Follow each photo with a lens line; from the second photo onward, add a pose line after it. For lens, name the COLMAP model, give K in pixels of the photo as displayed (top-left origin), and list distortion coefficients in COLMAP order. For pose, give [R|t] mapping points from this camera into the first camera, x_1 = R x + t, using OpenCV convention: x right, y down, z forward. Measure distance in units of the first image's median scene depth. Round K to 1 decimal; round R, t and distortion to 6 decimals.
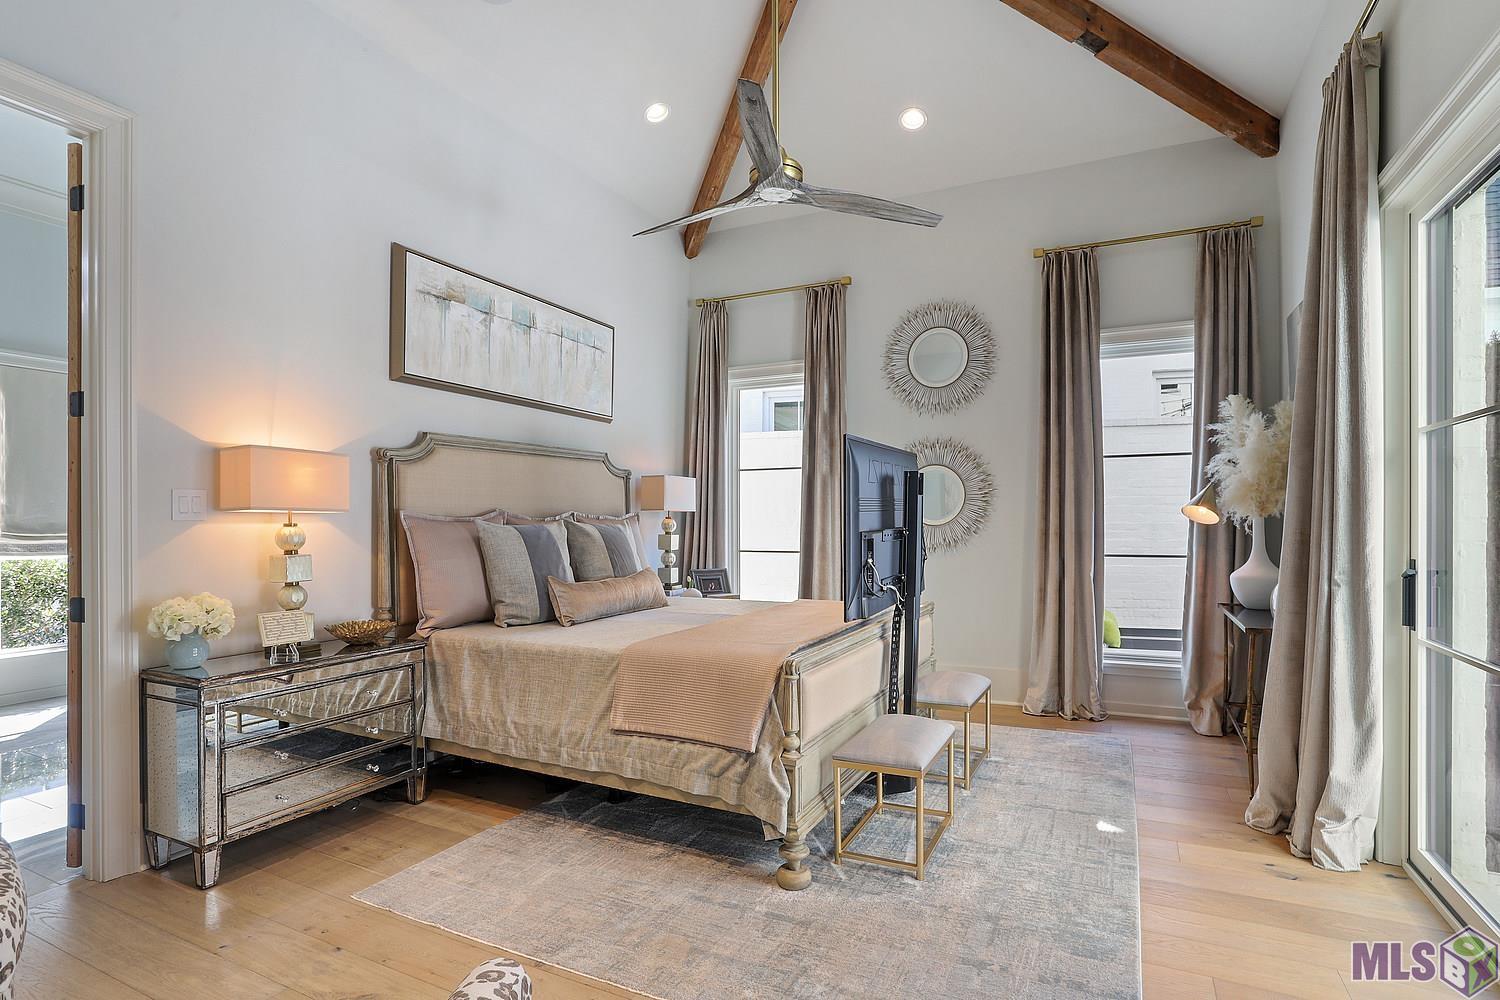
lens RADIAL K [[749.5, 0, 757.5], [0, 749.5, 508.8], [0, 0, 1]] dist [-0.015248, 0.004945]
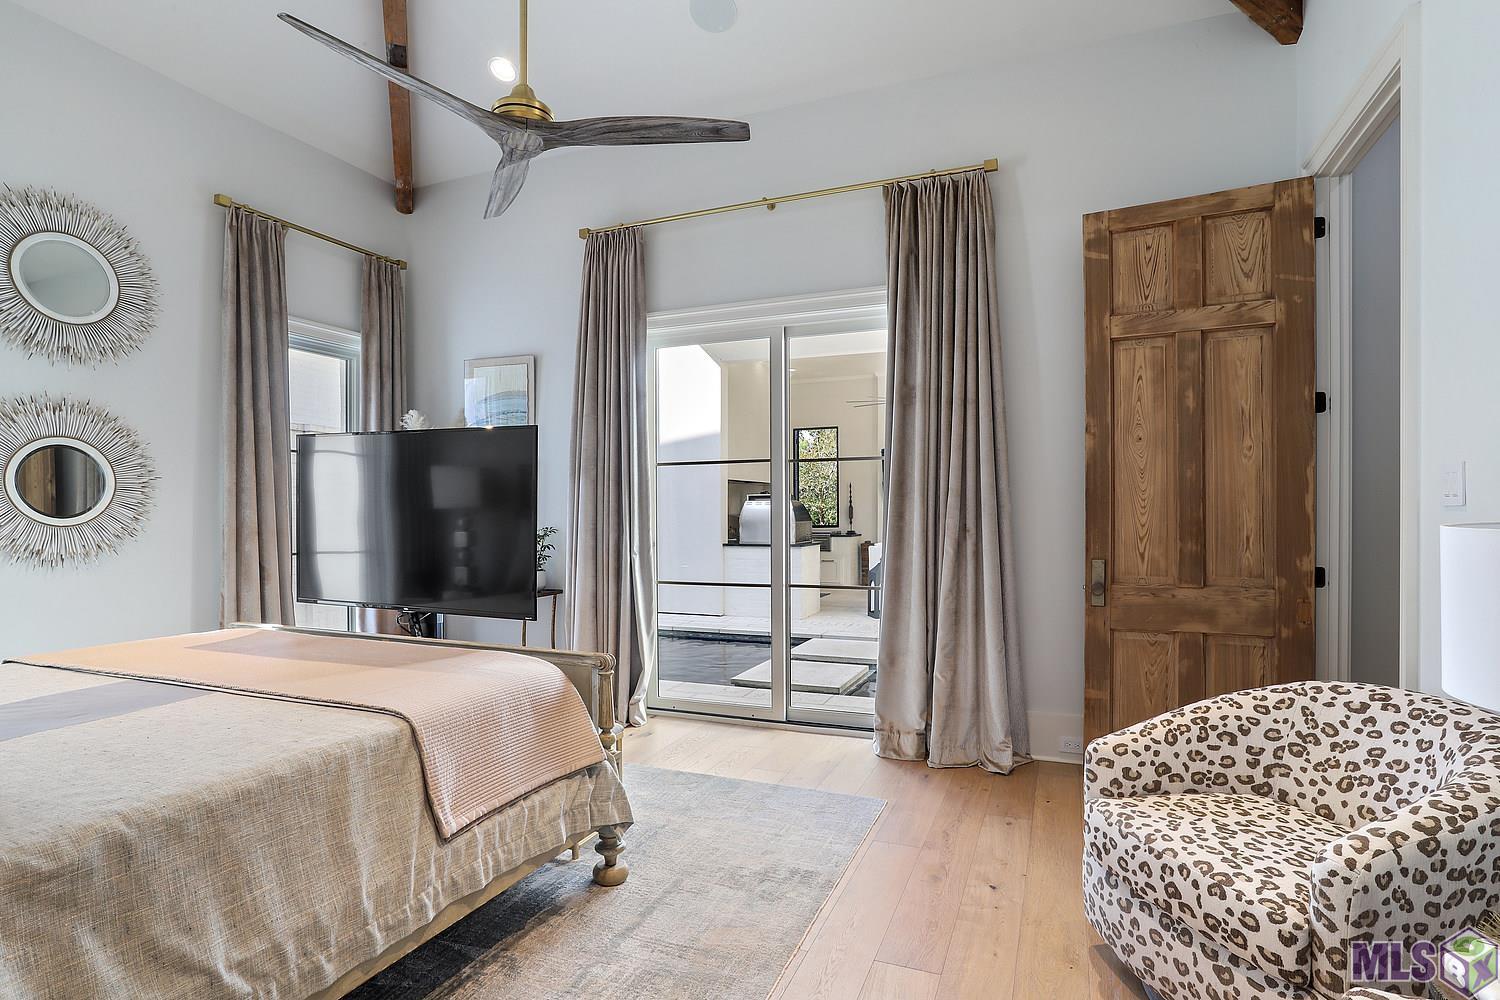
lens RADIAL K [[749.5, 0, 758.2], [0, 749.5, 511.3], [0, 0, 1]] dist [-0.015248, 0.004945]
pose [[-0.049921, 0.003189, 0.998748, -0.654820], [-0.006442, 0.999973, -0.003515, 0.009823], [-0.998732, -0.006609, -0.049899, 0.586772]]
